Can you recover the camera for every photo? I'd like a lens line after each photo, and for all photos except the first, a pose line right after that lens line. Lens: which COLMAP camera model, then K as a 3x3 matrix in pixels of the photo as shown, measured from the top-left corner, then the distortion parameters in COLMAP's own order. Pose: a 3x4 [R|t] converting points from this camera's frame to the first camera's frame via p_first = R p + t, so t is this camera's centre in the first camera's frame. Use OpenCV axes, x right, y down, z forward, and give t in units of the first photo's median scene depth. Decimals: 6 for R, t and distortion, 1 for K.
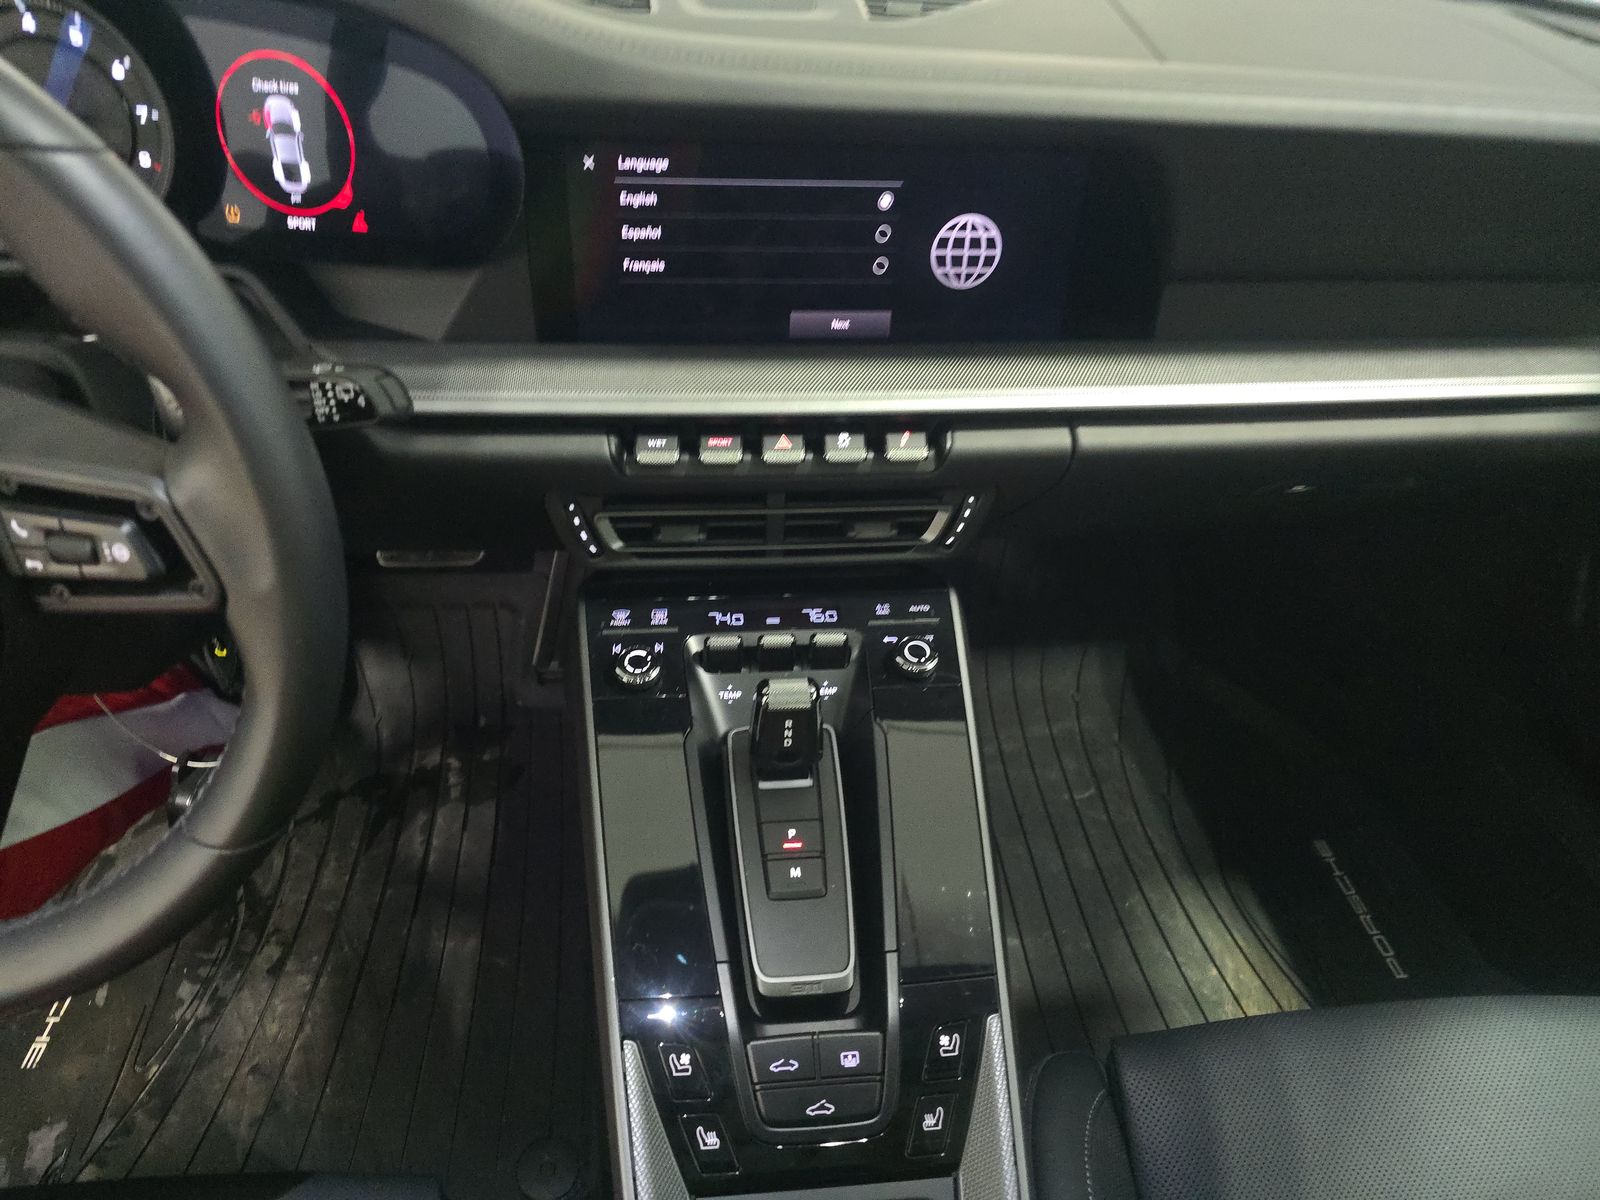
lens RADIAL K [[1062.1, 0, 800.0], [0, 1062.1, 600.0], [0, 0, 1]] dist [0.085626, -0.069976]
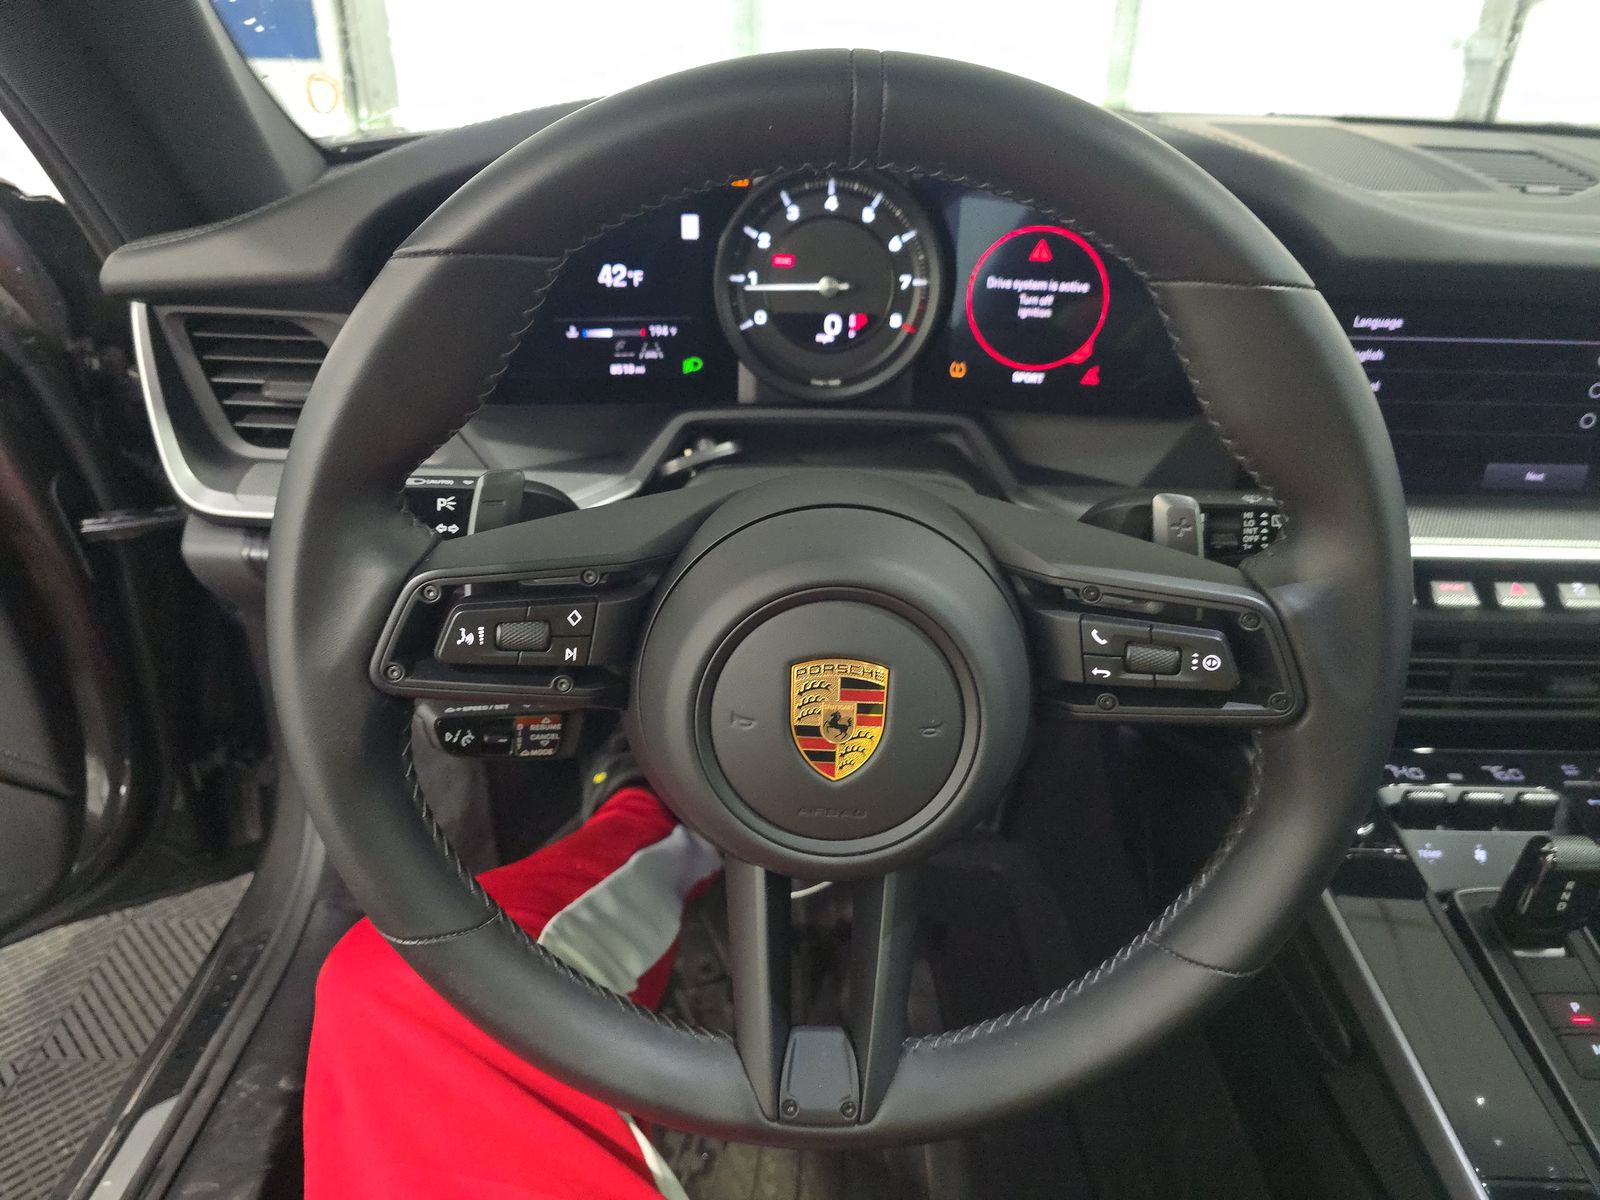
lens RADIAL K [[1076.6, 0, 800.0], [0, 1076.6, 600.0], [0, 0, 1]] dist [0.022658, -0.025160]
pose [[0.995351, 0.031002, -0.091185, -0.584836], [-0.045331, 0.986150, -0.159538, 0.049938], [0.084976, 0.162930, 0.982971, -0.030849]]
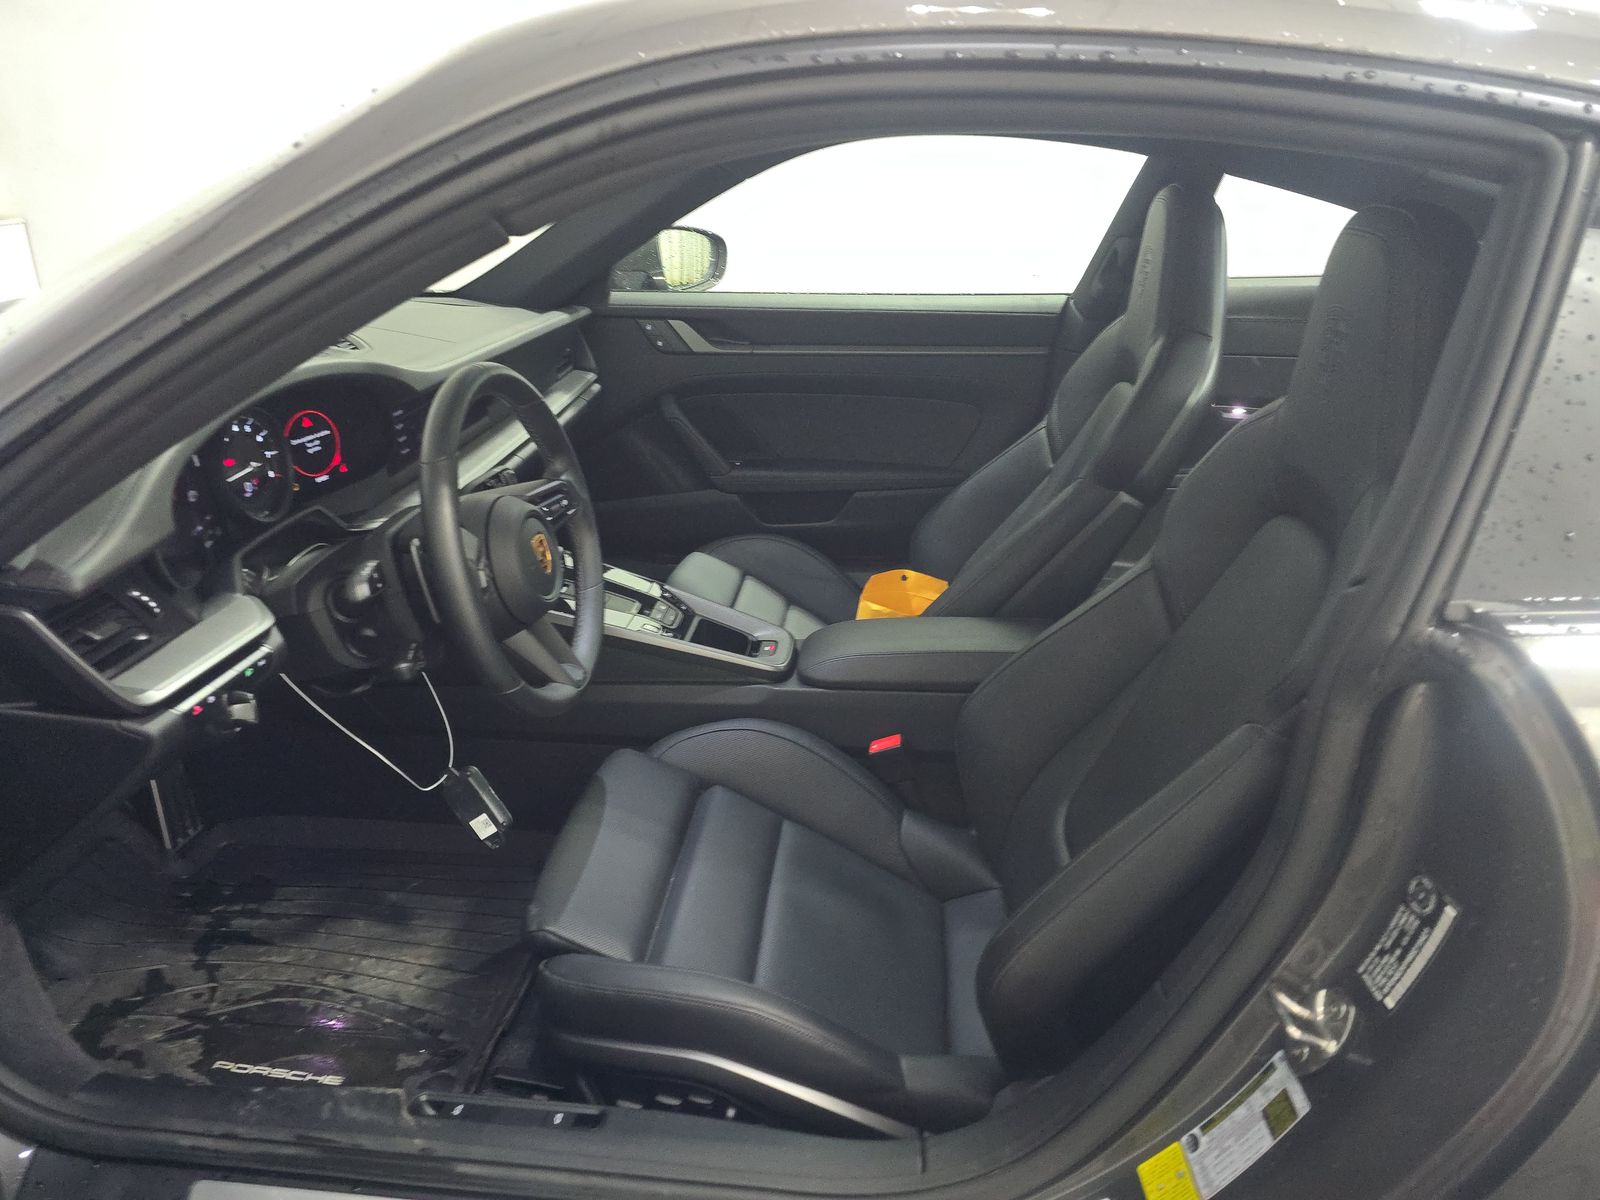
lens RADIAL K [[1076.6, 0, 800.0], [0, 1076.6, 600.0], [0, 0, 1]] dist [0.022658, -0.025160]
pose [[0.157150, -0.404295, 0.901027, -2.452063], [0.568518, 0.783058, 0.252205, -0.152292], [-0.807521, 0.472616, 0.352907, -0.481541]]
